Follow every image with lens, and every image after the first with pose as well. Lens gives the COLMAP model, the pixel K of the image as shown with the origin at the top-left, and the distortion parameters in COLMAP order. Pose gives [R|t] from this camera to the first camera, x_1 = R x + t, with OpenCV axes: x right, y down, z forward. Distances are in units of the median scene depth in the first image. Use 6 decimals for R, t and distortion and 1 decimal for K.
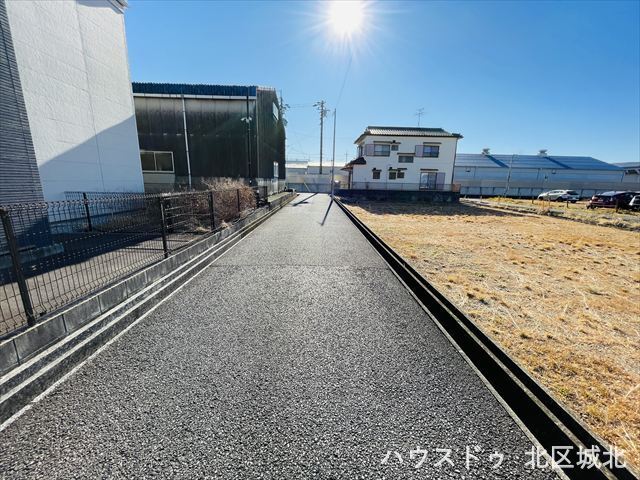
lens RADIAL K [[261.3, 0, 319.5], [0, 261.3, 239.5], [0, 0, 1]] dist [-0.001654, 0.000017]
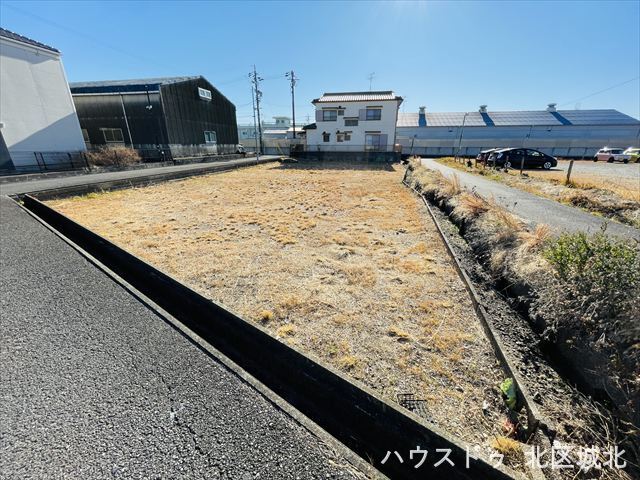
lens RADIAL K [[261.3, 0, 319.5], [0, 261.3, 239.5], [0, 0, 1]] dist [-0.001654, 0.000017]
pose [[0.980690, 0.046652, -0.189921, 0.569714], [-0.022200, 0.991410, 0.128894, 0.065661], [0.194303, -0.122189, 0.973302, -0.247753]]
